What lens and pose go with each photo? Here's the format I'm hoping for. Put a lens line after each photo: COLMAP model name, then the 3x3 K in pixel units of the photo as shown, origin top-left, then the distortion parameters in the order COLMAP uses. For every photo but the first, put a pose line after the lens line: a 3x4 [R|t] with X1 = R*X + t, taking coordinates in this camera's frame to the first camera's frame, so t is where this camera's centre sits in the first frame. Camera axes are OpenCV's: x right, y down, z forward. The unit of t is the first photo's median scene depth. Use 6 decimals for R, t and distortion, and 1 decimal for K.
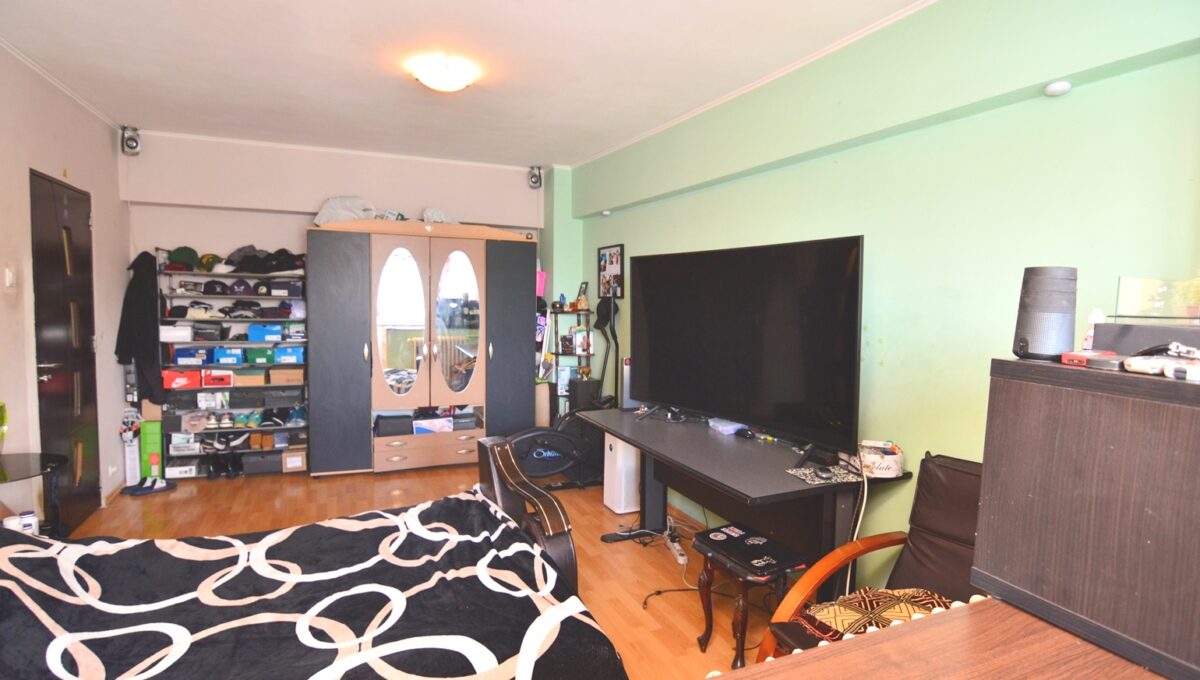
lens RADIAL K [[587.5, 0, 602.1], [0, 587.5, 336.4], [0, 0, 1]] dist [-0.010621, -0.007960]
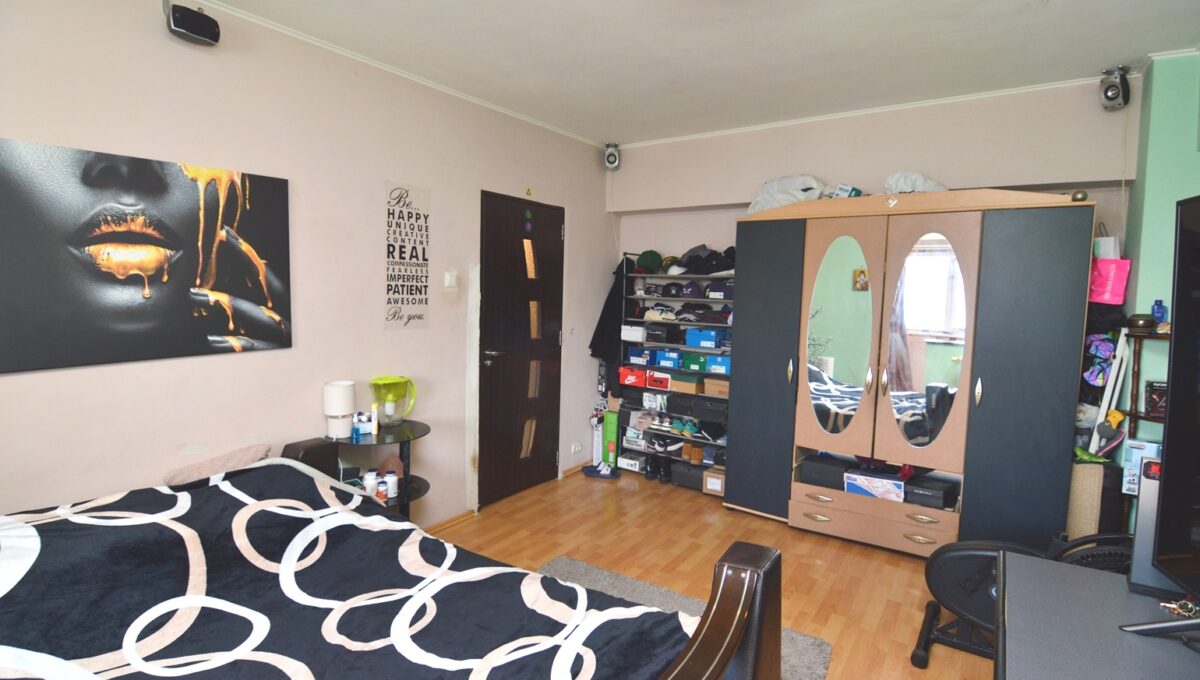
lens RADIAL K [[587.5, 0, 596.9], [0, 587.5, 337.8], [0, 0, 1]] dist [-0.010621, -0.007960]
pose [[0.511566, 0.063796, -0.856872, 0.140615], [-0.071435, 0.996945, 0.031577, -0.024433], [0.856269, 0.045056, 0.514561, 0.381451]]
